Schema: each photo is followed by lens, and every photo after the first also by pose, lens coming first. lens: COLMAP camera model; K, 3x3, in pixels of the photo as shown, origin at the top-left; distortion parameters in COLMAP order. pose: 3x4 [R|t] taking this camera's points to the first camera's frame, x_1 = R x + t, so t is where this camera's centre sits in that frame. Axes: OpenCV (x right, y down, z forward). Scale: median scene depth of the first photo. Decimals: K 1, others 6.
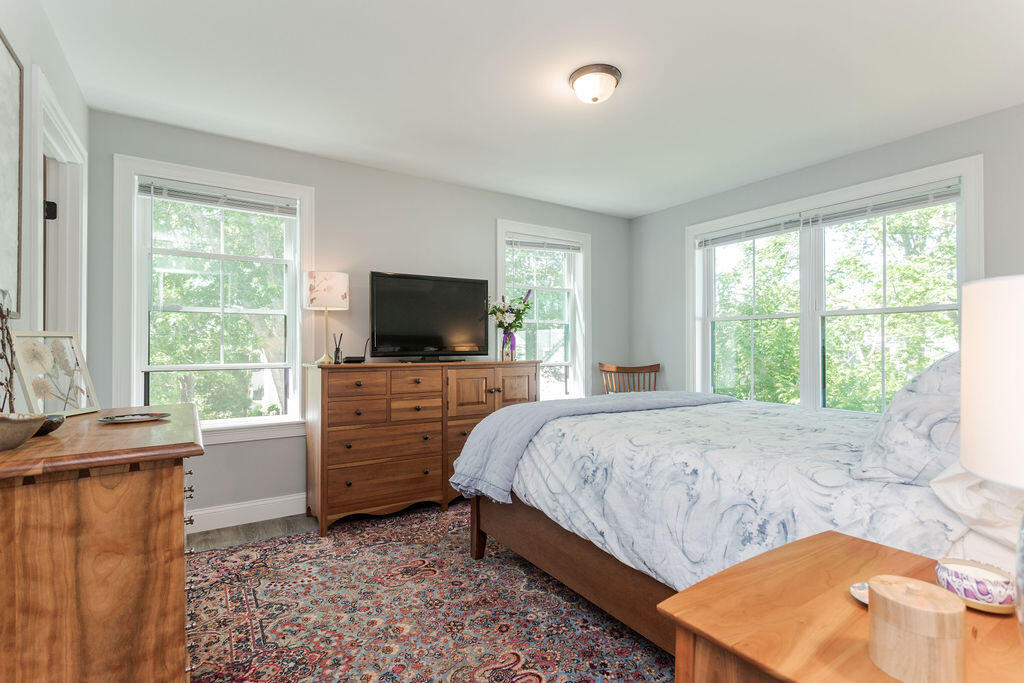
lens RADIAL K [[486.1, 0, 512.0], [0, 486.1, 341.5], [0, 0, 1]] dist [0.007858, 0.000213]
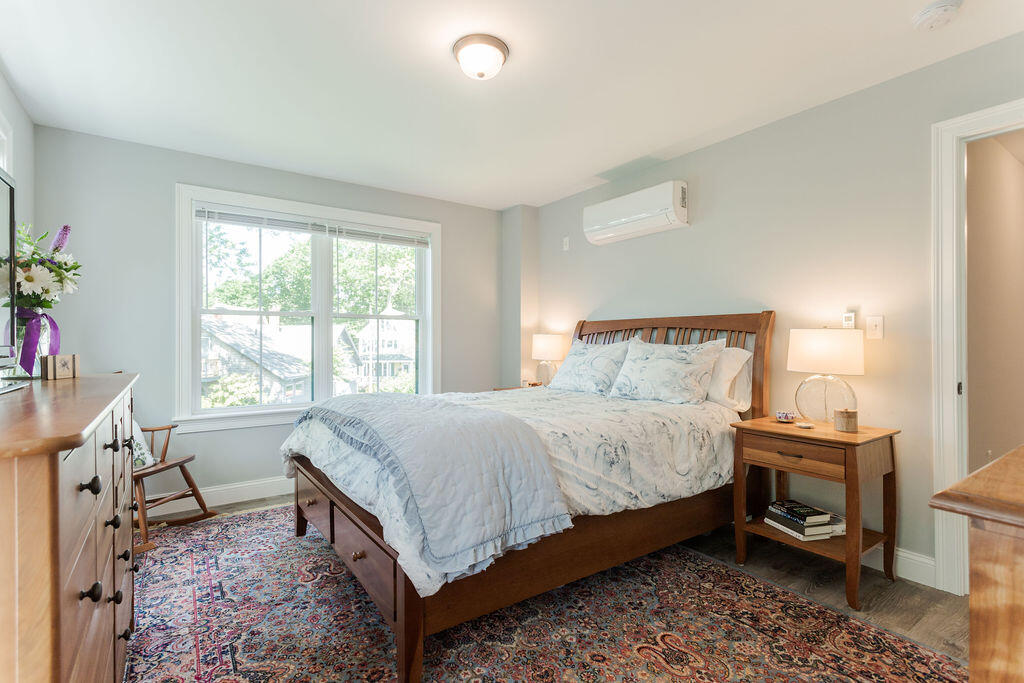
lens RADIAL K [[486.1, 0, 512.0], [0, 486.1, 341.5], [0, 0, 1]] dist [0.007858, 0.000213]
pose [[-0.030354, 0.004933, 0.999527, -0.774004], [-0.006564, 0.999965, -0.005134, 0.007732], [-0.999518, -0.006717, -0.030321, 1.005511]]
